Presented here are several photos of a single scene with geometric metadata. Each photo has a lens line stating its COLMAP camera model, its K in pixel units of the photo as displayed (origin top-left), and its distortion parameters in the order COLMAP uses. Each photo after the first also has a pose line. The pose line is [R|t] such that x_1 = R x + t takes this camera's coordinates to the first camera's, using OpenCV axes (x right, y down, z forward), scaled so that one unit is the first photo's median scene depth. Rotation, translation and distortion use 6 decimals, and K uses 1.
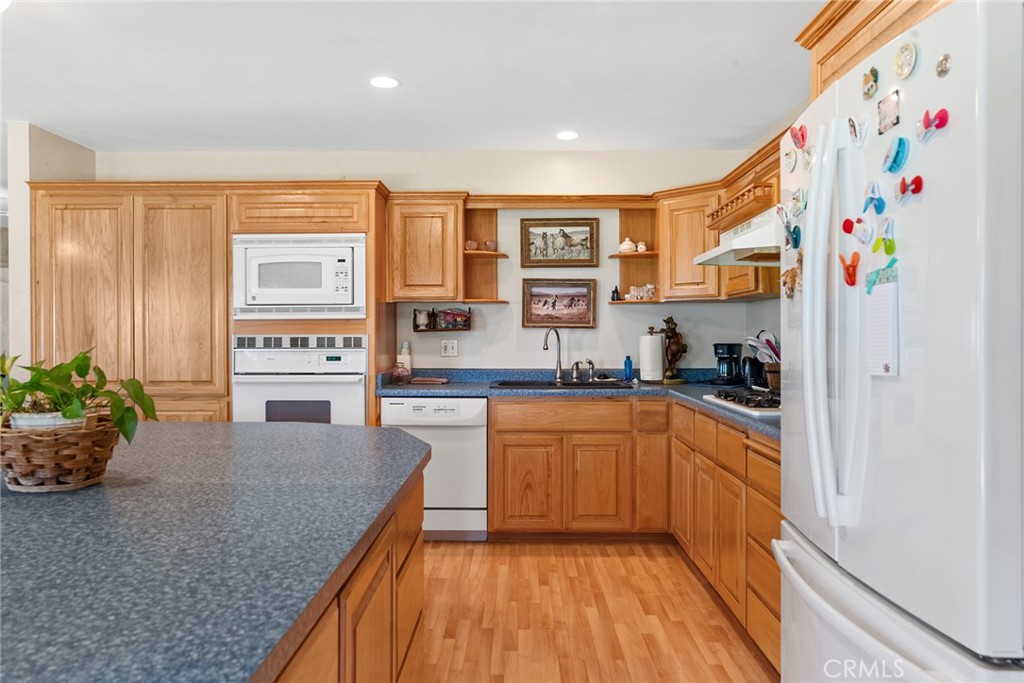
lens RADIAL K [[712.3, 0, 512.0], [0, 712.3, 341.5], [0, 0, 1]] dist [-0.001175, -0.000653]
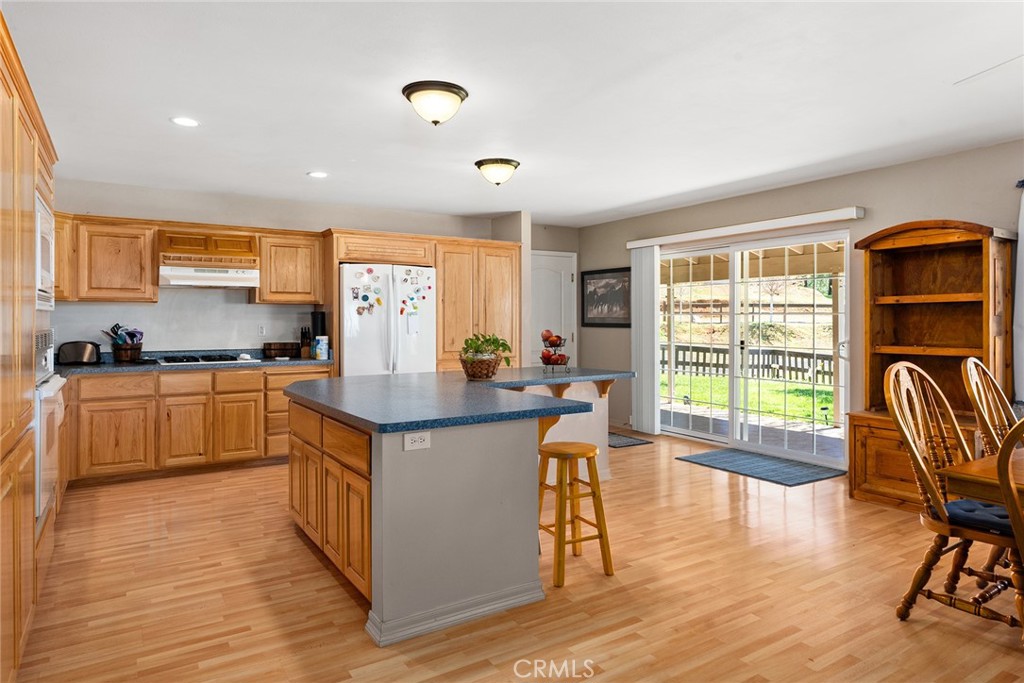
lens RADIAL K [[626.7, 0, 510.5], [0, 626.7, 320.4], [0, 0, 1]] dist [-0.001288, -0.000480]
pose [[-0.545324, 0.000691, 0.838225, -1.158964], [0.006635, 0.999972, 0.003492, -0.019407], [-0.838199, 0.007465, -0.545313, 0.940670]]
